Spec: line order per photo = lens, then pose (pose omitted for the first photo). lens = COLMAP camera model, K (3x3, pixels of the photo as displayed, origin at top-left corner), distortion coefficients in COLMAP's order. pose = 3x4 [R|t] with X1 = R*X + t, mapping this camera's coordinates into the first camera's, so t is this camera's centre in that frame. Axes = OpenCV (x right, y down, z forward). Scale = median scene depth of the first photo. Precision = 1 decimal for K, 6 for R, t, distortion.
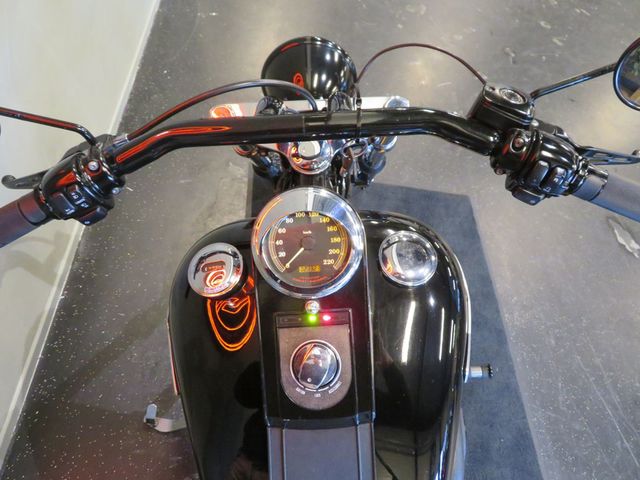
lens RADIAL K [[458.7, 0, 321.3], [0, 458.7, 240.9], [0, 0, 1]] dist [-0.004785, -0.003588]
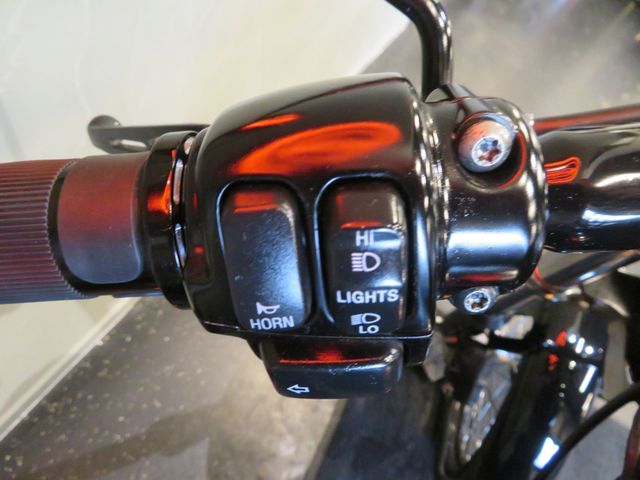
lens RADIAL K [[458.7, 0, 321.3], [0, 458.7, 240.9], [0, 0, 1]] dist [-0.004785, -0.003588]
pose [[0.897377, 0.400469, -0.185309, -0.219548], [-0.433082, 0.879807, -0.195904, -0.027691], [0.084583, 0.256054, 0.962955, 0.355710]]
